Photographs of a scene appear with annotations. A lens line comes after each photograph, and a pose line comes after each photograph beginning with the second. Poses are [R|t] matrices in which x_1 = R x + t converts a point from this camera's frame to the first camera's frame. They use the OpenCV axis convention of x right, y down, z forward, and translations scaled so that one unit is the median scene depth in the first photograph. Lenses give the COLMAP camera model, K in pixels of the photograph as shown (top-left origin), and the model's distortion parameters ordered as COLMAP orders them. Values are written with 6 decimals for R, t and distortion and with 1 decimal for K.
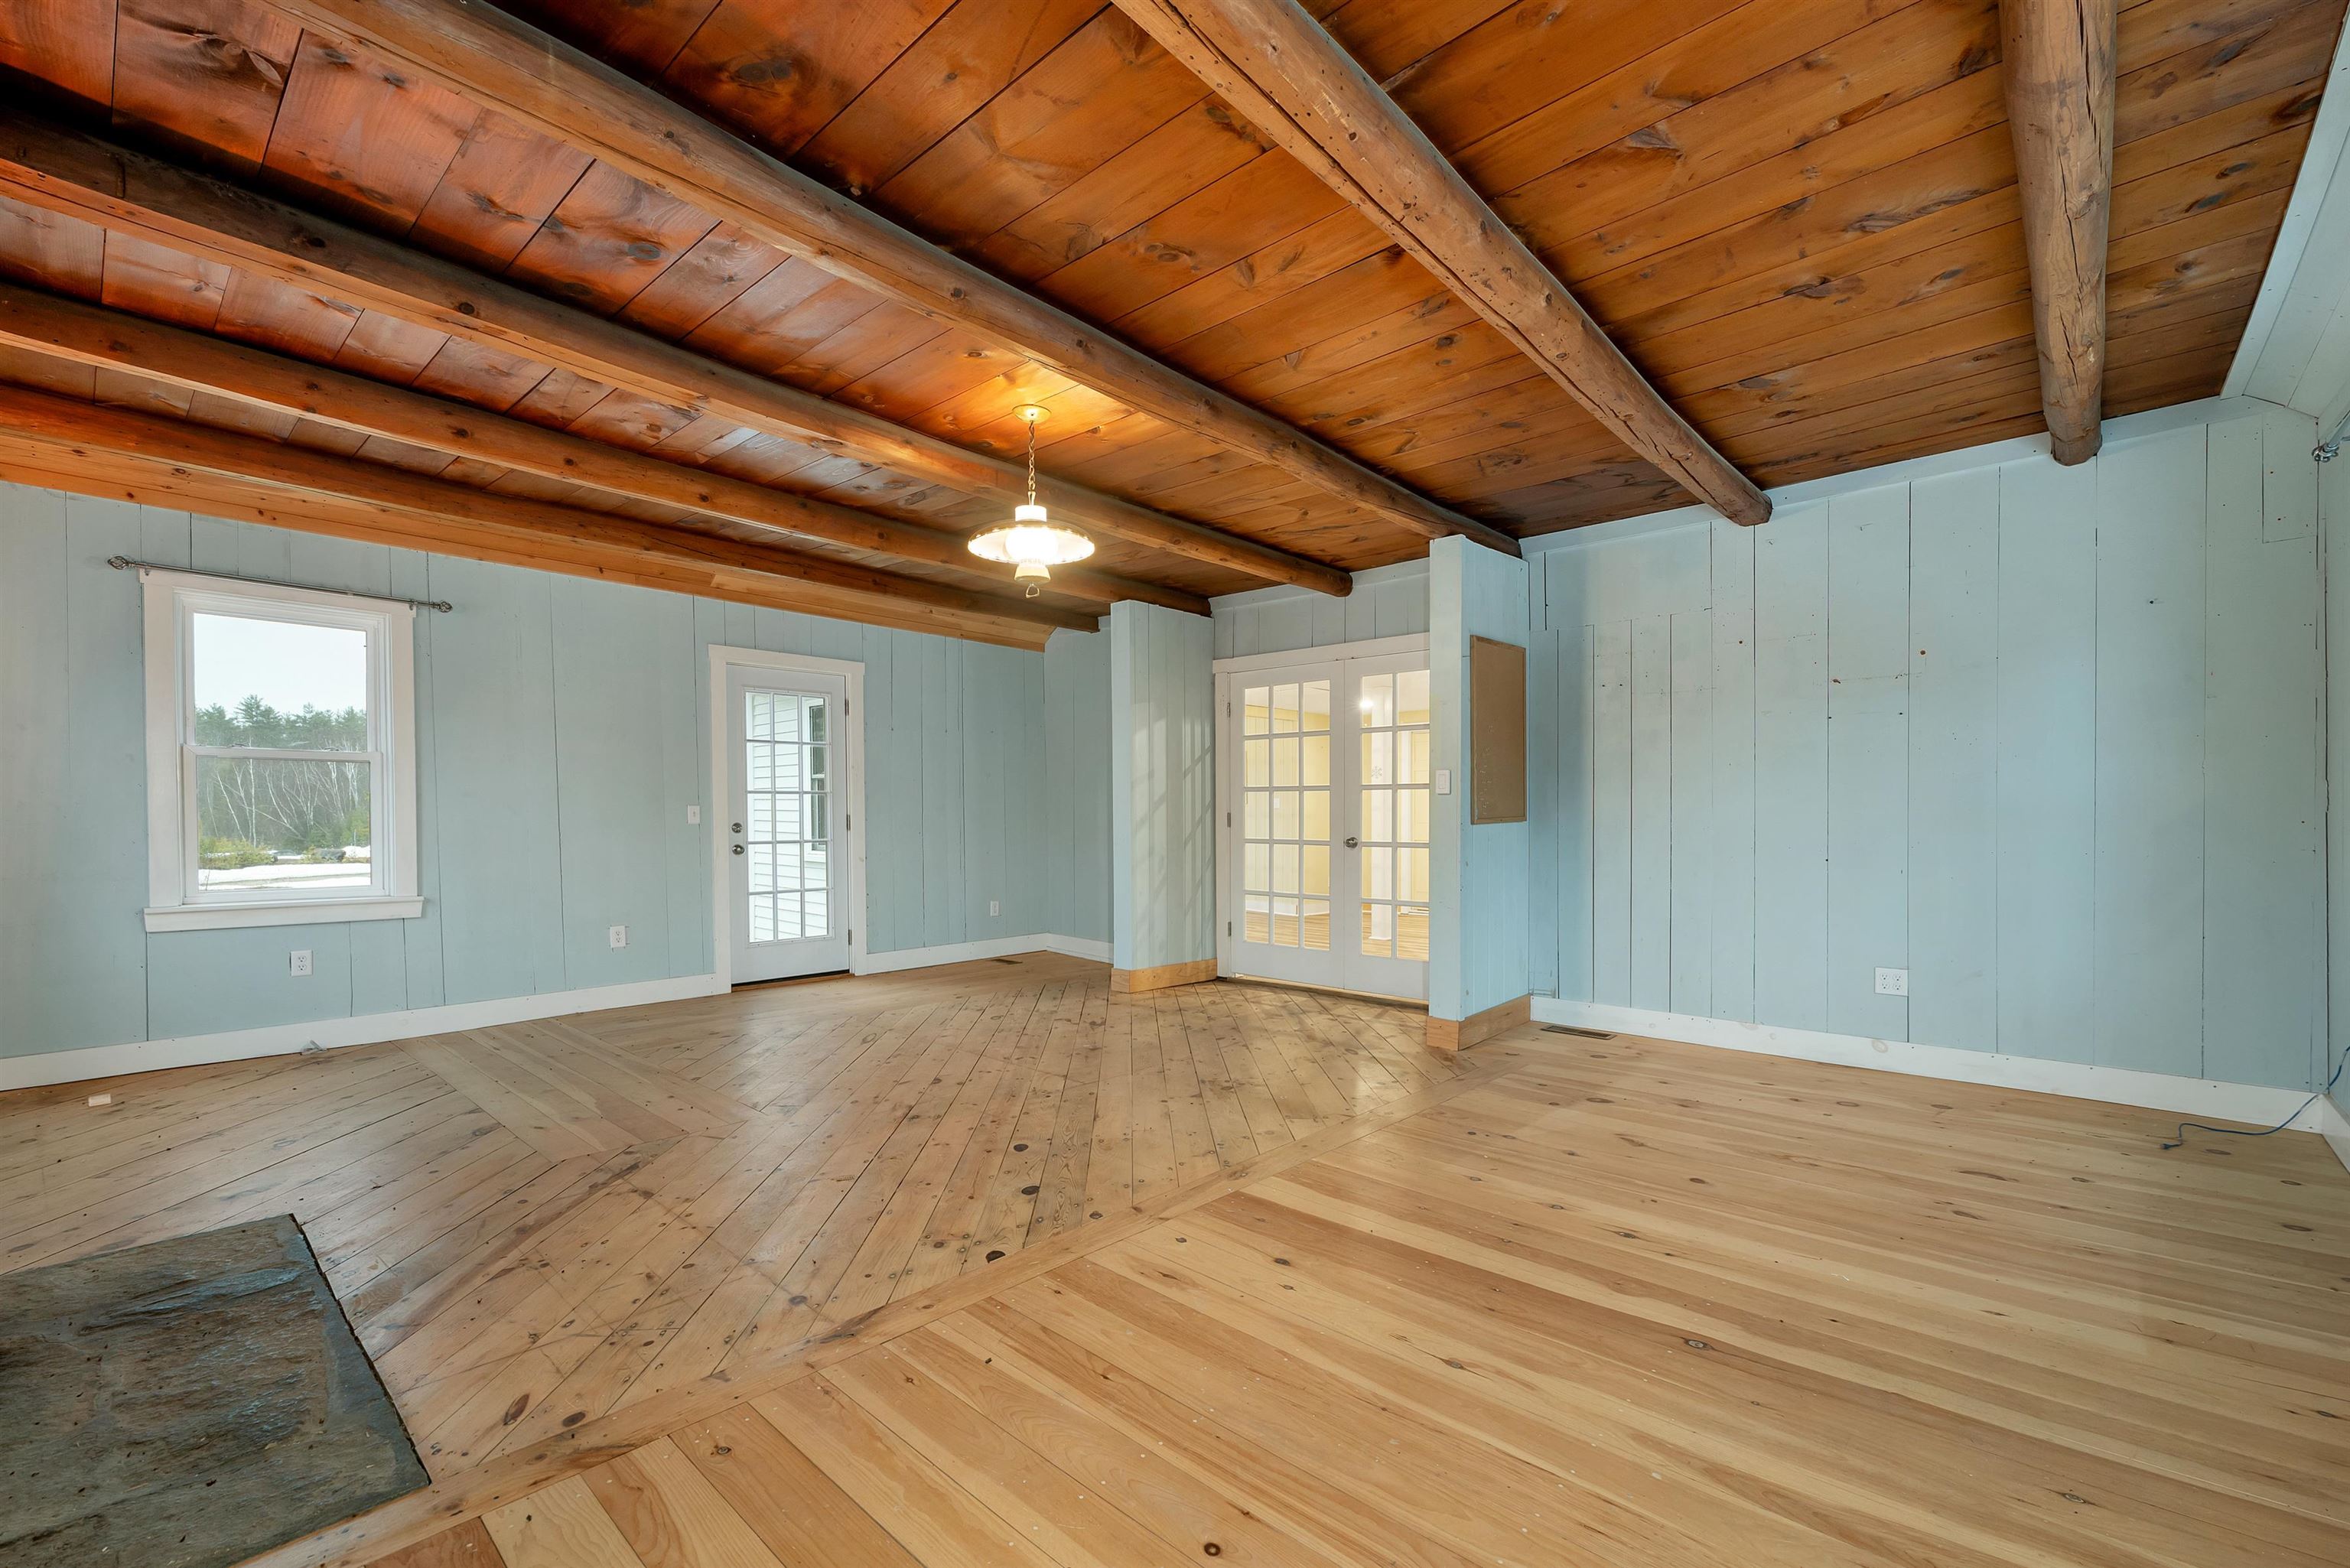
lens RADIAL K [[990.6, 0, 1179.0], [0, 990.6, 849.3], [0, 0, 1]] dist [0.002565, 0.000006]
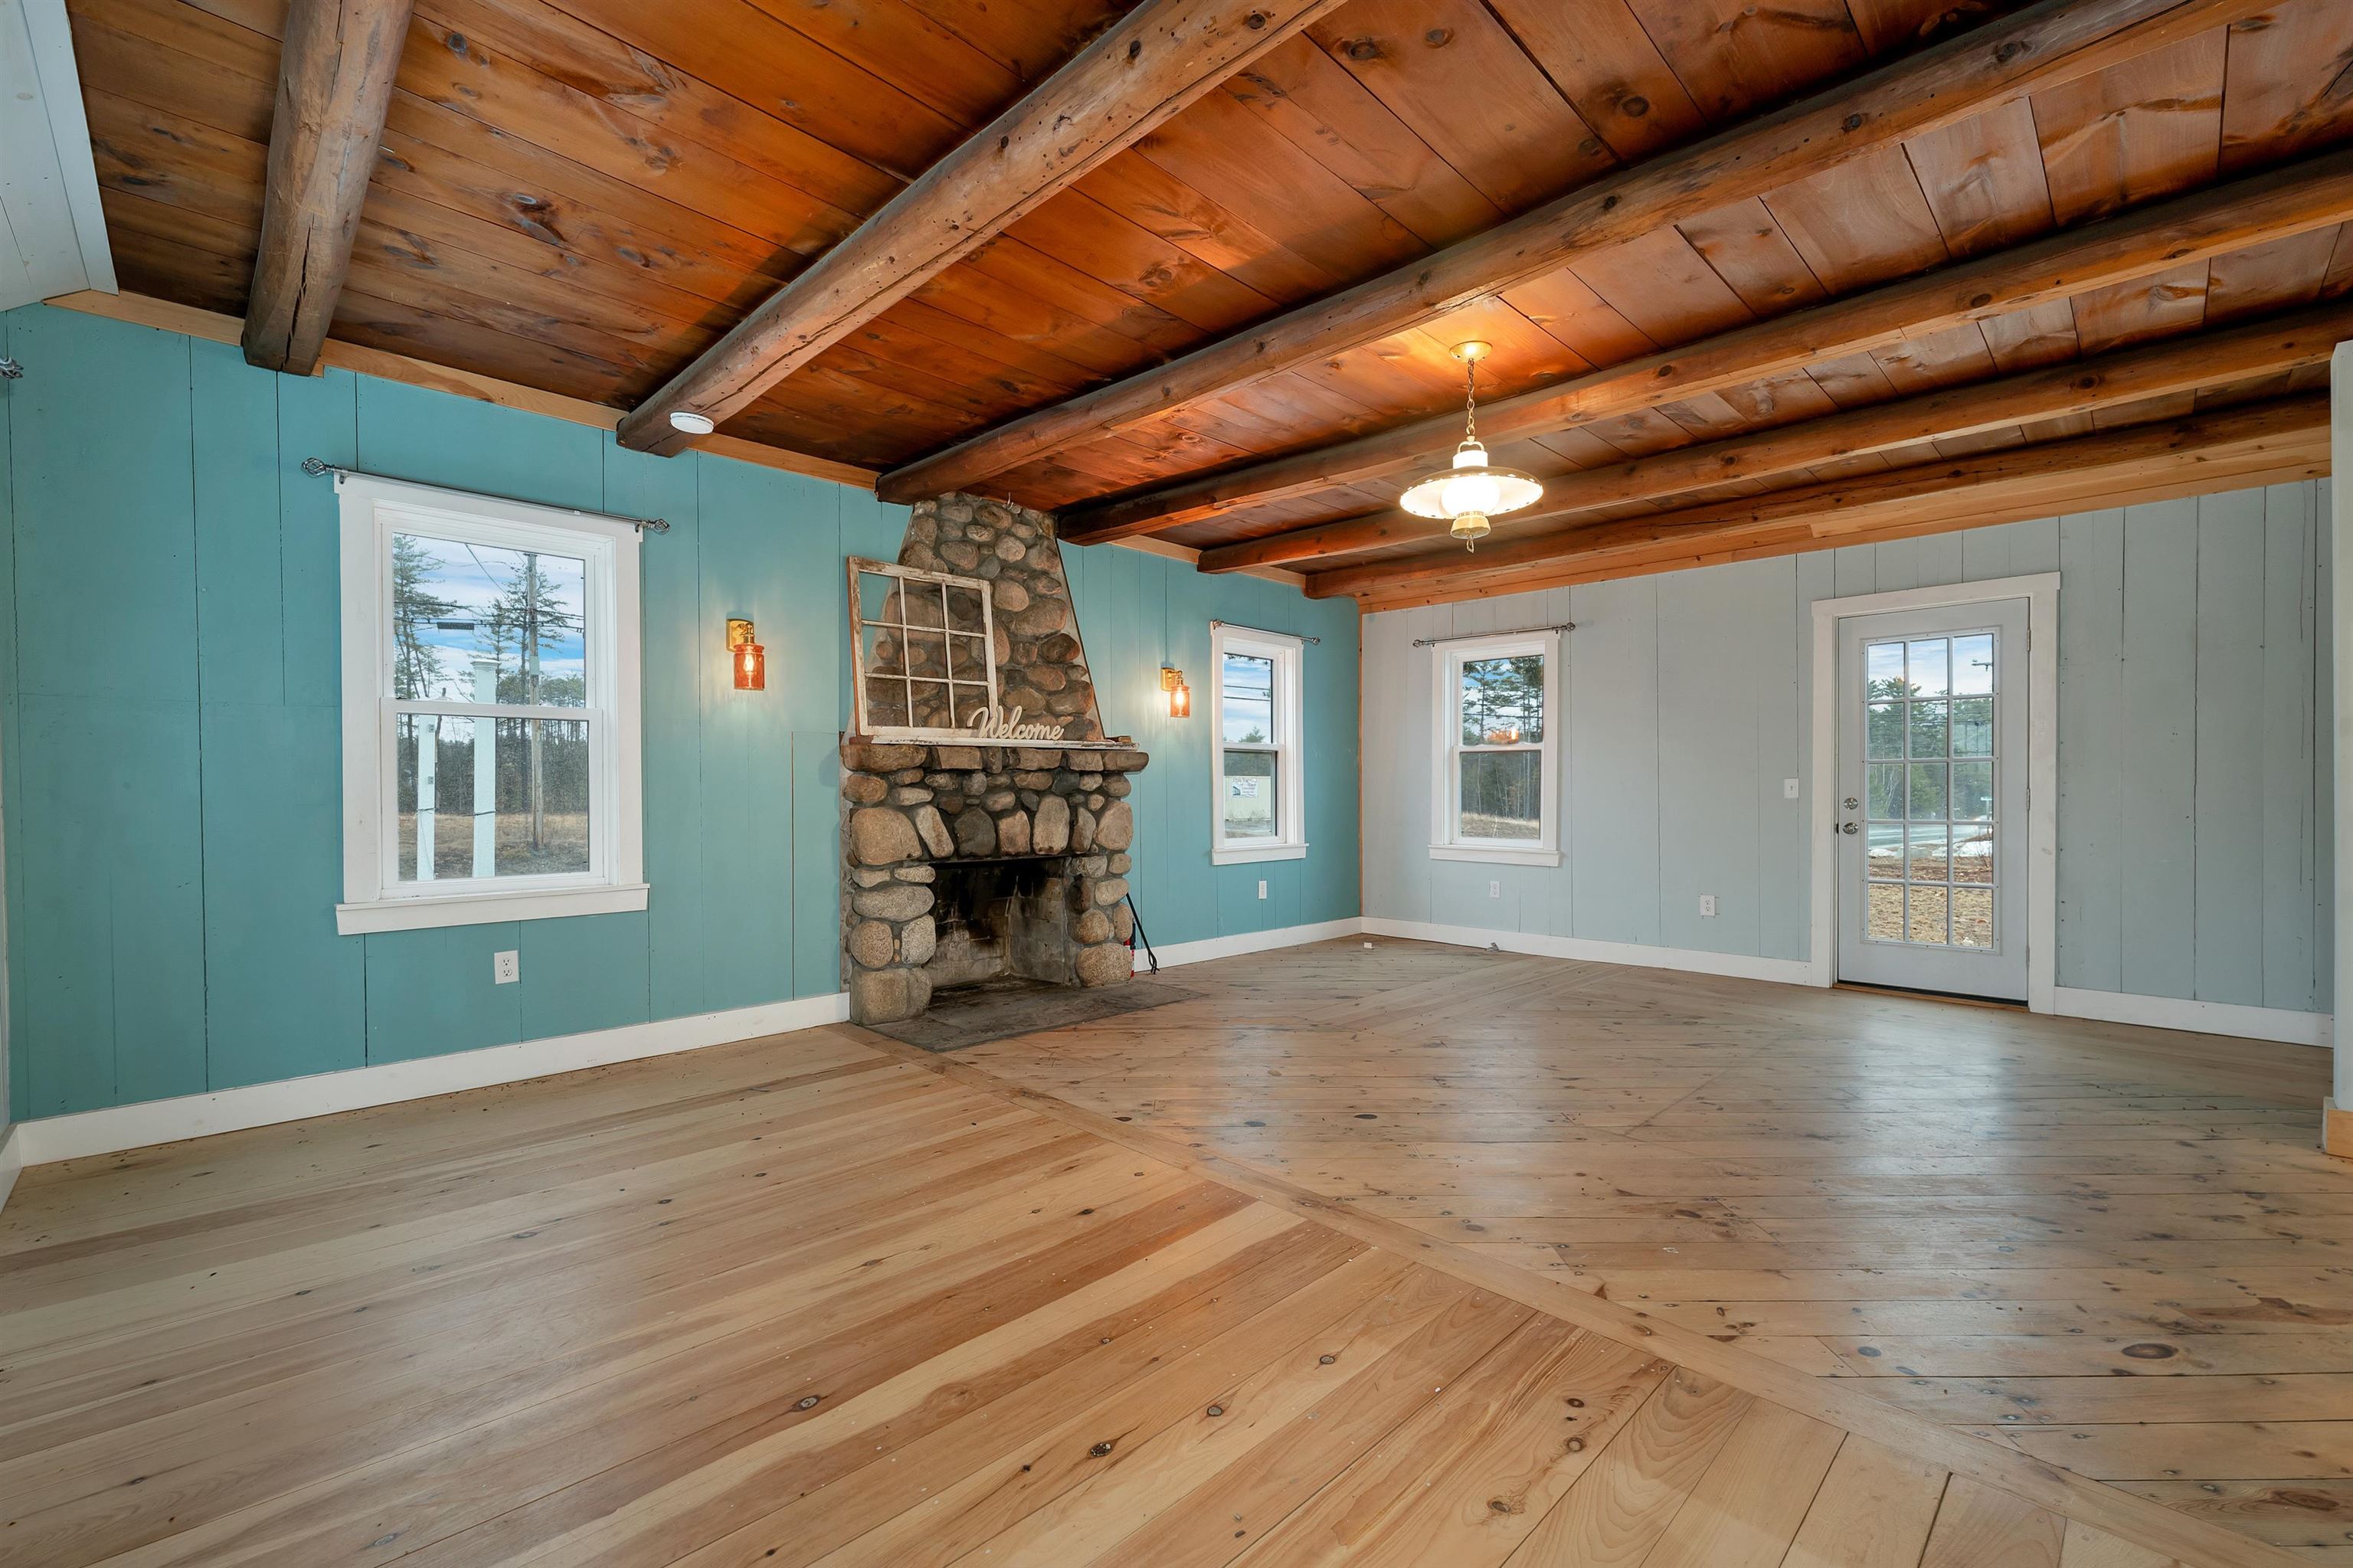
lens RADIAL K [[980.3, 0, 1180.7], [0, 980.3, 827.2], [0, 0, 1]] dist [-0.000906, -0.000185]
pose [[-0.043270, 0.038135, -0.998335, 0.875963], [-0.032750, 0.998680, 0.039568, -0.030424], [0.998526, 0.034408, -0.041964, 0.876832]]
